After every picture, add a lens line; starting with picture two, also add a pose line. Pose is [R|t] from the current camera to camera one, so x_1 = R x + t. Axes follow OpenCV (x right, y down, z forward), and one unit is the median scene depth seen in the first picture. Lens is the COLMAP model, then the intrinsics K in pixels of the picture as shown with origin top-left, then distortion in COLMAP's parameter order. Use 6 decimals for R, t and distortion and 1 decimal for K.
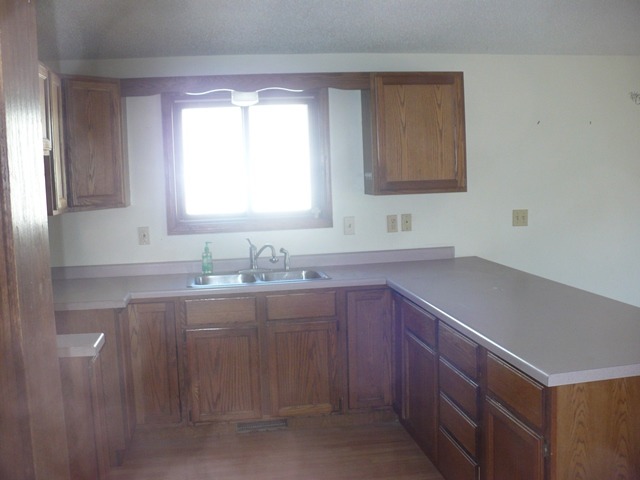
lens RADIAL K [[715.6, 0, 318.0], [0, 715.6, 252.4], [0, 0, 1]] dist [-0.301862, 0.466143]
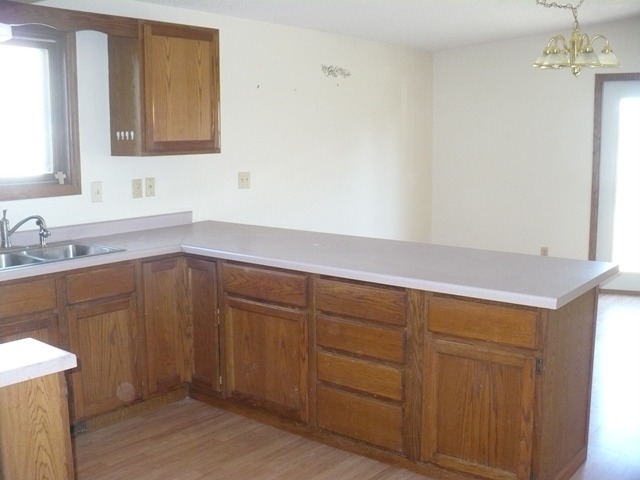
lens RADIAL K [[715.6, 0, 318.0], [0, 715.6, 252.4], [0, 0, 1]] dist [-0.301862, 0.466143]
pose [[0.741574, -0.073553, 0.666826, -0.355067], [0.051001, 0.997276, 0.053285, 0.005717], [-0.668929, -0.005506, 0.743306, 0.187576]]
